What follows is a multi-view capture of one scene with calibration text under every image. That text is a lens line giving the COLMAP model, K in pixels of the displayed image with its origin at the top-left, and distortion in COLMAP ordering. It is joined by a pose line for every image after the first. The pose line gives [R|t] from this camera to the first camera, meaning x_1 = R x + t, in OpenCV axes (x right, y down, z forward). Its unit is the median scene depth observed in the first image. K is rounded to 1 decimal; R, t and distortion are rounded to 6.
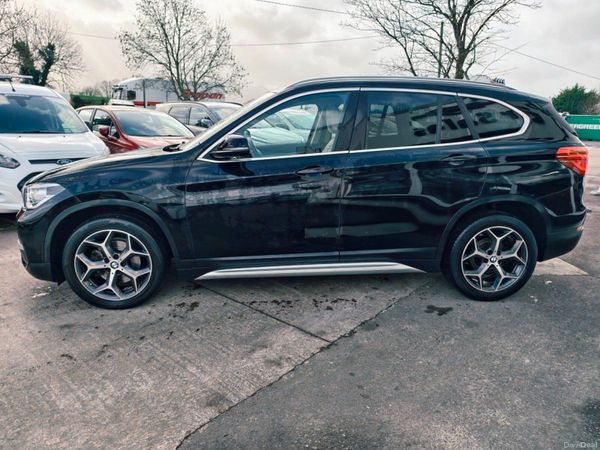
lens RADIAL K [[417.4, 0, 301.3], [0, 417.4, 223.0], [0, 0, 1]] dist [0.010785, -0.004826]
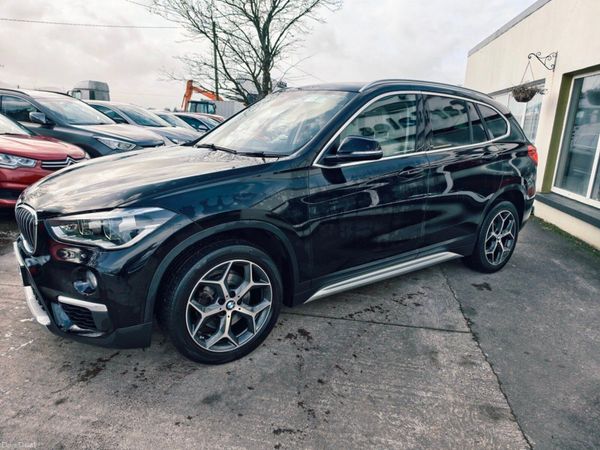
lens RADIAL K [[417.4, 0, 301.3], [0, 417.4, 223.0], [0, 0, 1]] dist [0.010785, -0.004826]
pose [[0.854308, -0.107855, 0.508454, -0.721473], [0.104068, 0.993919, 0.035979, -0.066541], [-0.509242, 0.022177, 0.860337, 0.265085]]
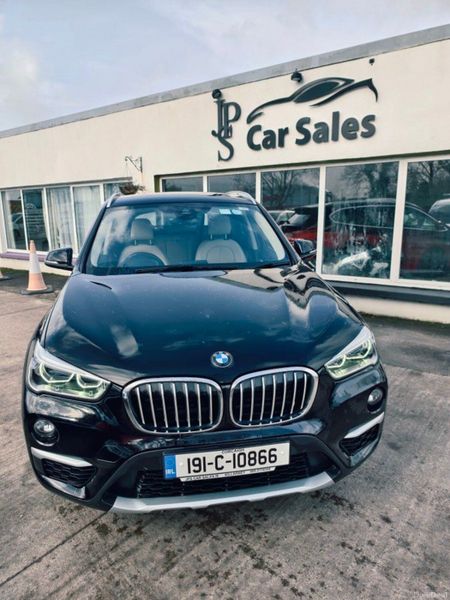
lens RADIAL K [[413.0, 0, 225.6], [0, 413.0, 302.5], [0, 0, 1]] dist [0.002415, -0.001360]
pose [[-0.051080, -0.236609, 0.970261, -1.293355], [0.251313, 0.937221, 0.241782, -0.368409], [-0.966557, 0.256190, 0.011590, 1.166417]]
